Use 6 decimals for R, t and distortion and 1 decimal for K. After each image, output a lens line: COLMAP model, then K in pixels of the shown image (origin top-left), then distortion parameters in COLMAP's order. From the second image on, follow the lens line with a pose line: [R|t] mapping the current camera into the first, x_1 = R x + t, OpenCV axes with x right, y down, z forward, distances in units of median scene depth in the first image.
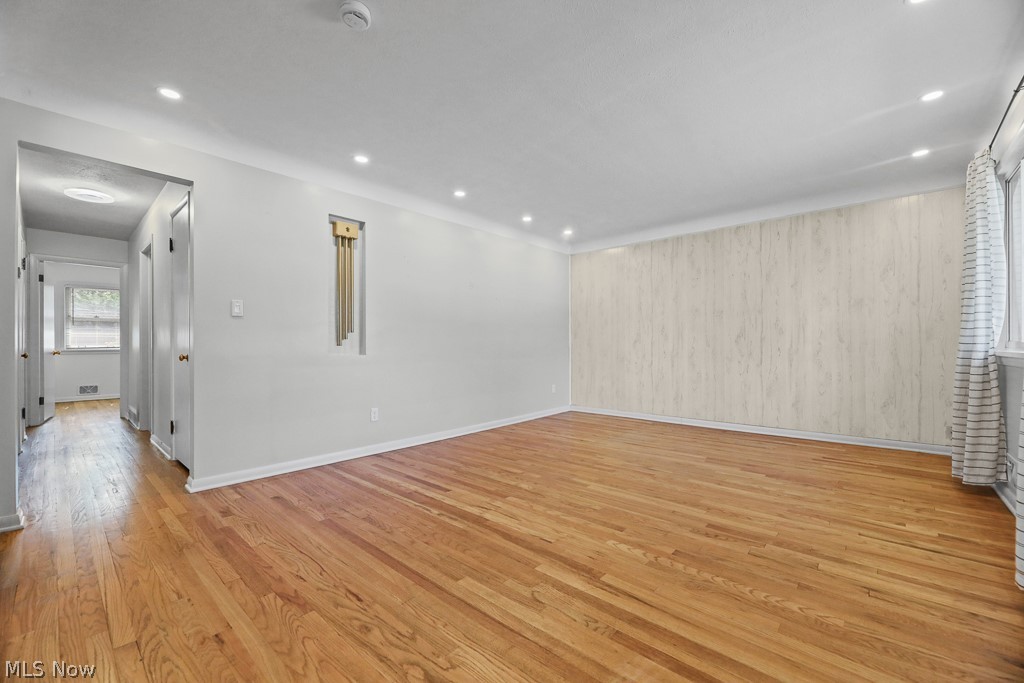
lens RADIAL K [[420.4, 0, 508.3], [0, 420.4, 343.1], [0, 0, 1]] dist [-0.003957, -0.000558]
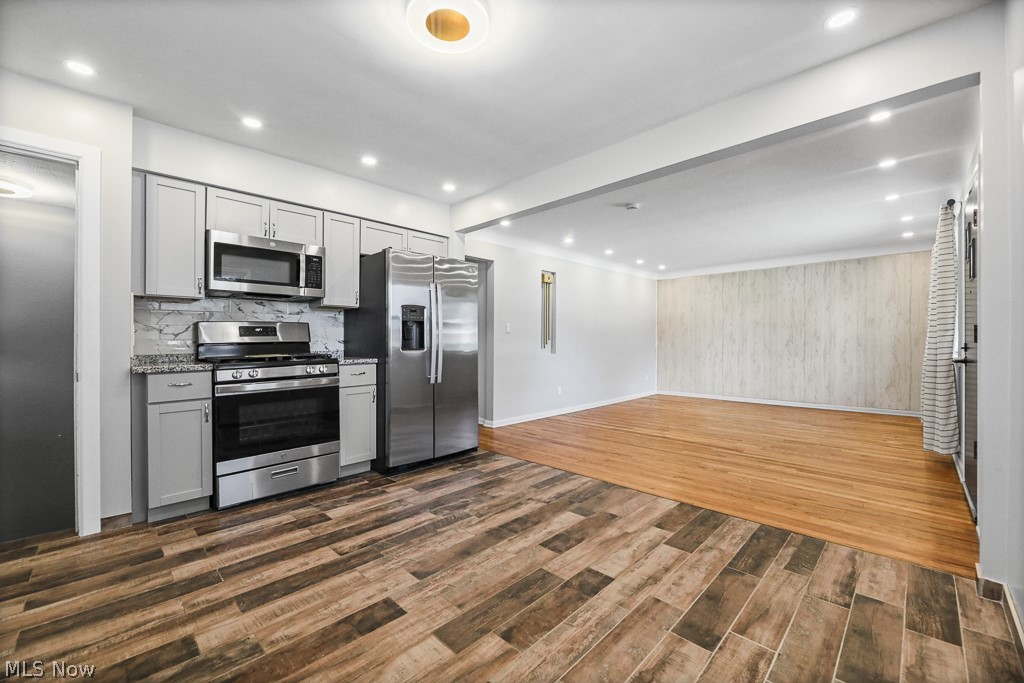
lens RADIAL K [[411.3, 0, 512.0], [0, 411.3, 341.5], [0, 0, 1]] dist [-0.000975, -0.000521]
pose [[0.998778, 0.002638, -0.049349, -0.327650], [-0.002379, 0.999983, 0.005290, -0.020552], [0.049362, -0.005166, 0.998768, -0.459899]]
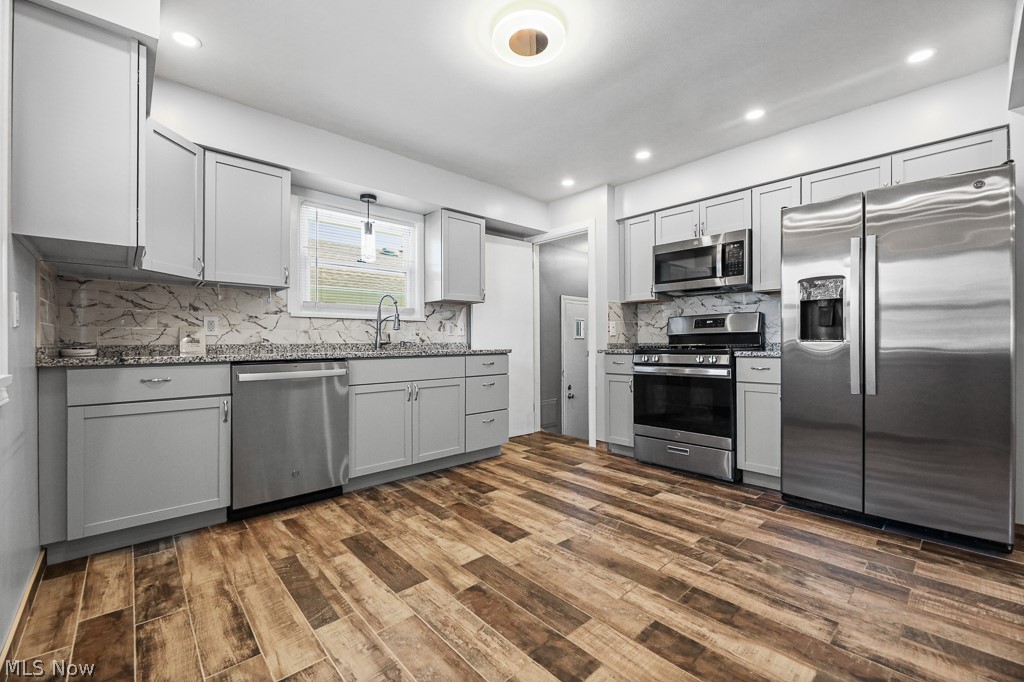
lens RADIAL K [[420.7, 0, 514.1], [0, 420.7, 340.5], [0, 0, 1]] dist [-0.002518, -0.000862]
pose [[-0.095874, 0.004321, -0.995384, -0.021428], [0.007208, 0.999967, 0.003646, -0.008189], [0.995367, -0.006825, -0.095902, -0.110024]]
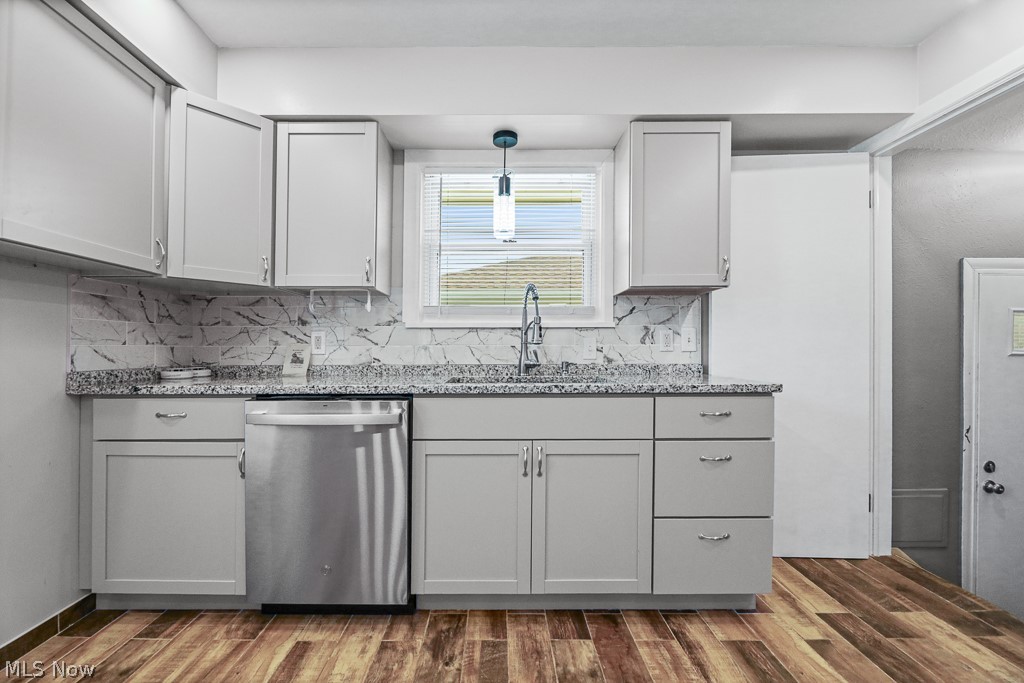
lens RADIAL K [[424.3, 0, 496.1], [0, 424.3, 352.5], [0, 0, 1]] dist [-0.004125, -0.000553]
pose [[-0.749103, 0.011491, -0.662354, -0.356819], [0.008351, 0.999934, 0.007902, -0.018959], [0.662401, 0.000388, -0.749149, -0.087281]]
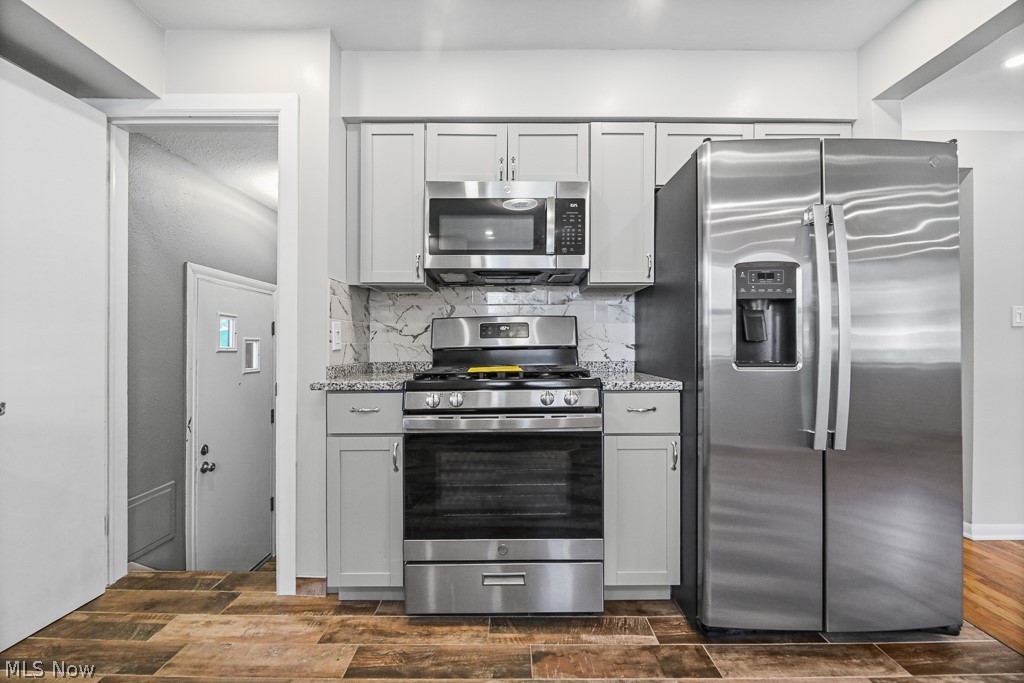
lens RADIAL K [[417.0, 0, 512.5], [0, 417.0, 346.5], [0, 0, 1]] dist [0.000088, -0.004299]
pose [[0.667758, 0.005351, -0.744359, -0.420564], [-0.001587, 0.999982, 0.005765, -0.018027], [0.744376, -0.002669, 0.667755, -0.133218]]
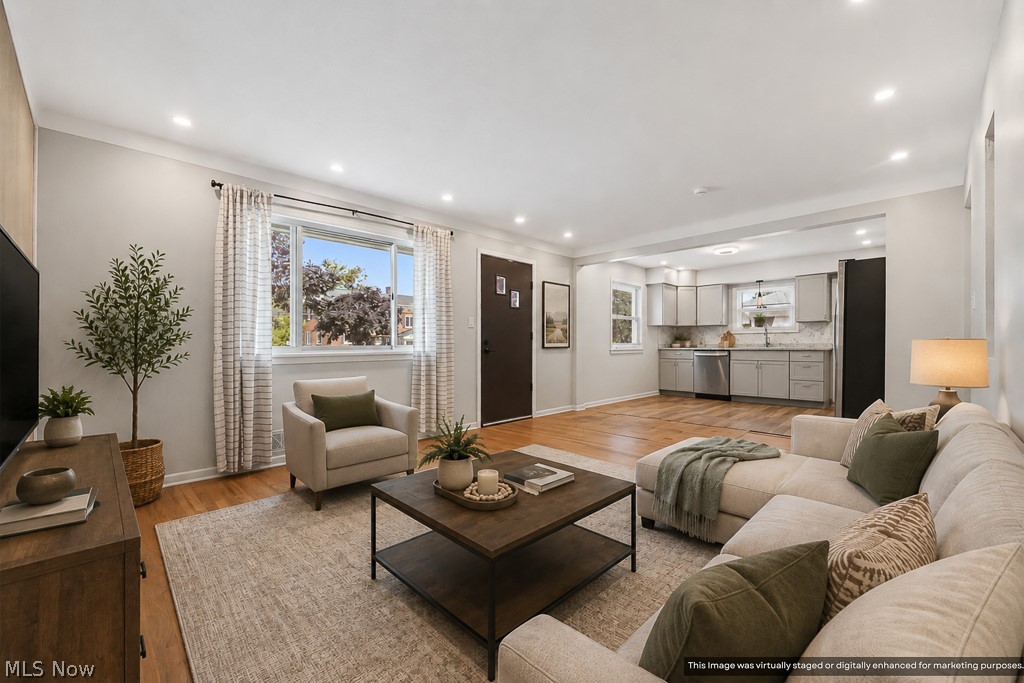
lens RADIAL K [[451.1, 0, 519.6], [0, 451.1, 343.5], [0, 0, 1]] dist [-0.003024, -0.000509]
pose [[-0.999916, 0.004514, 0.012146, 0.188875], [0.004449, 0.999976, -0.005373, -0.001935], [-0.012170, -0.005319, -0.999912, 1.204555]]
